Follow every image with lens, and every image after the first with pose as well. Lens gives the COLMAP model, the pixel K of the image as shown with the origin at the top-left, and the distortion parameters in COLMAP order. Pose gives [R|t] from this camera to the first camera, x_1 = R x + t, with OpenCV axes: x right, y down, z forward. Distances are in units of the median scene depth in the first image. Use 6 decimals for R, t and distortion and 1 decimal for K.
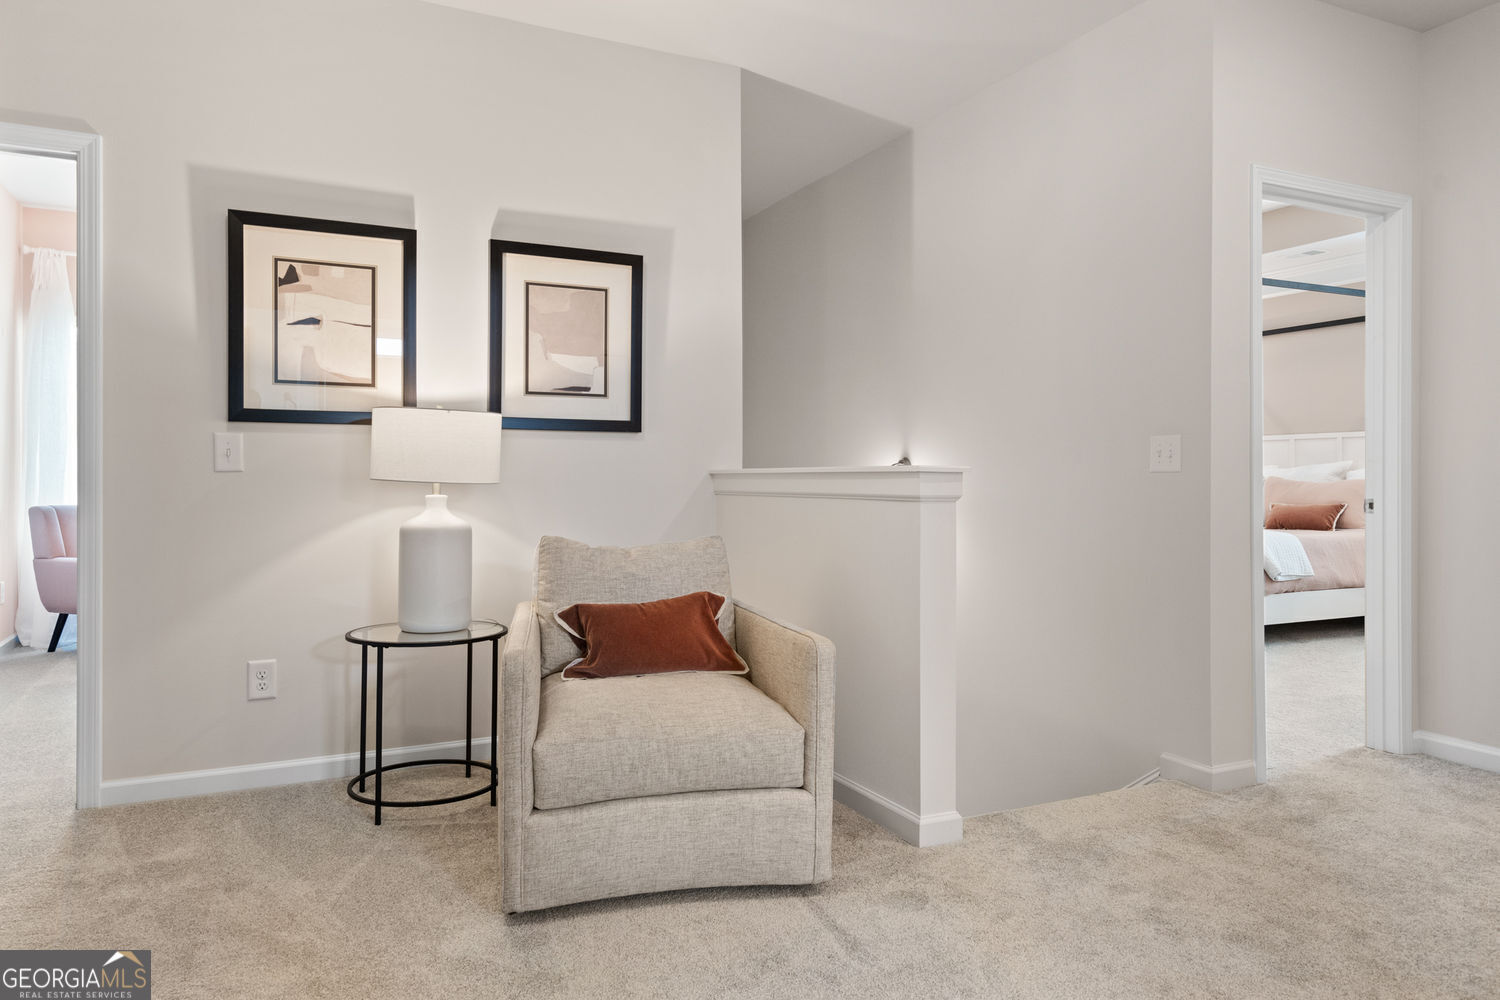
lens RADIAL K [[934.7, 0, 748.8], [0, 934.7, 498.3], [0, 0, 1]] dist [0.004798, 0.001784]
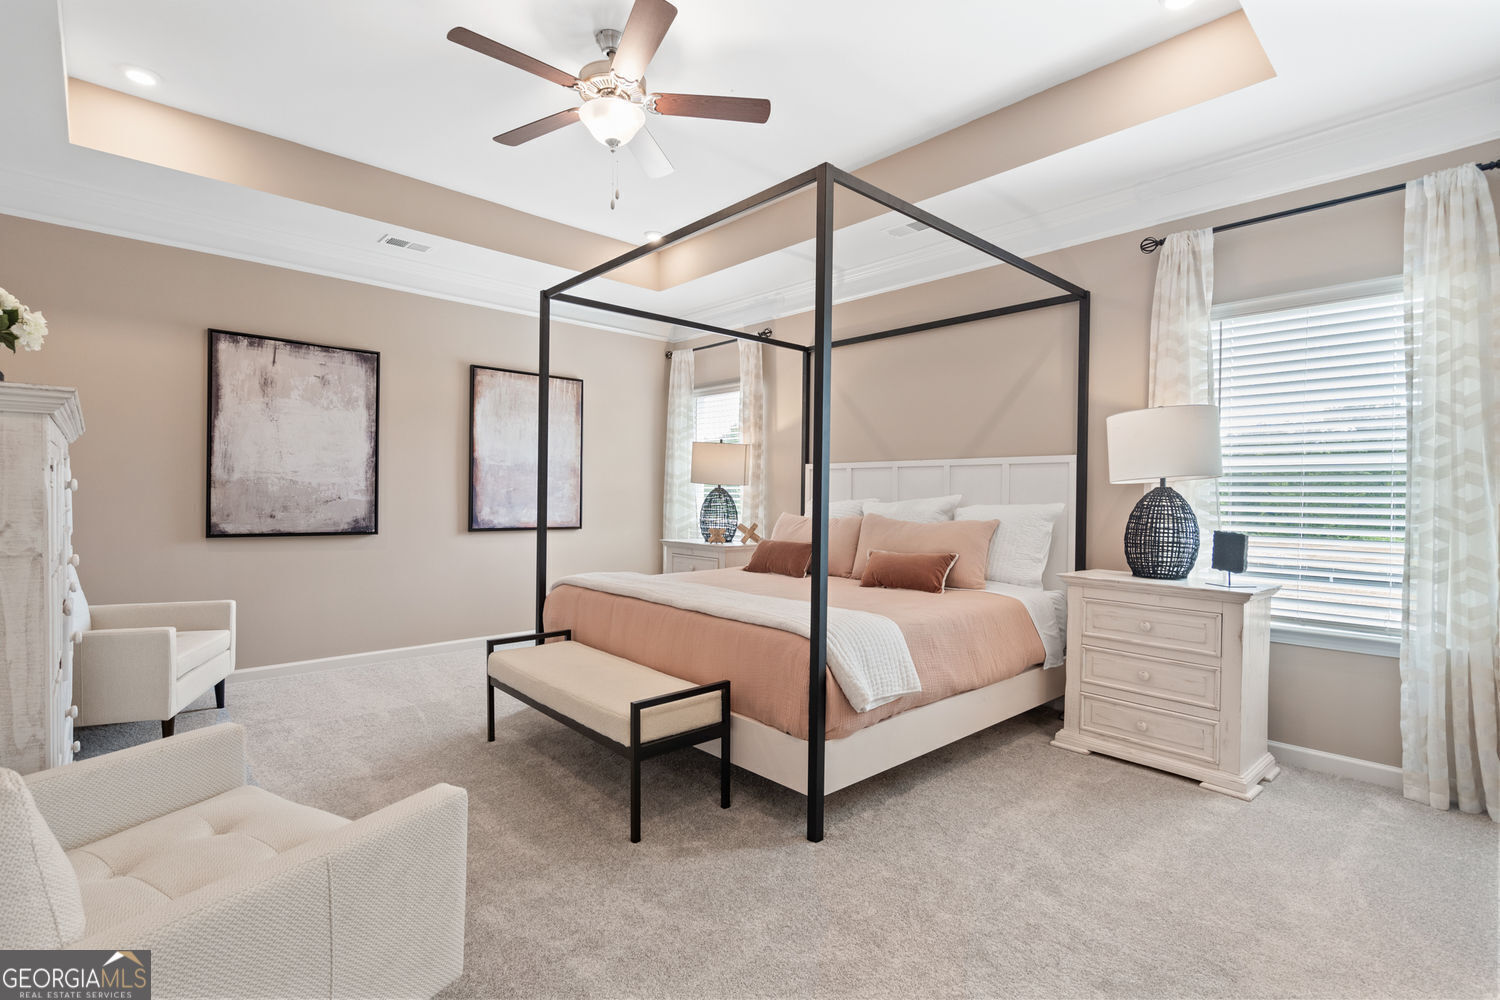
lens RADIAL K [[688.9, 0, 749.7], [0, 688.9, 501.2], [0, 0, 1]] dist [-0.001308, -0.000031]
pose [[0.952714, 0.010220, 0.303695, 0.314477], [-0.006698, 0.999898, -0.012635, -0.028118], [-0.303793, 0.010004, 0.952685, 0.529232]]
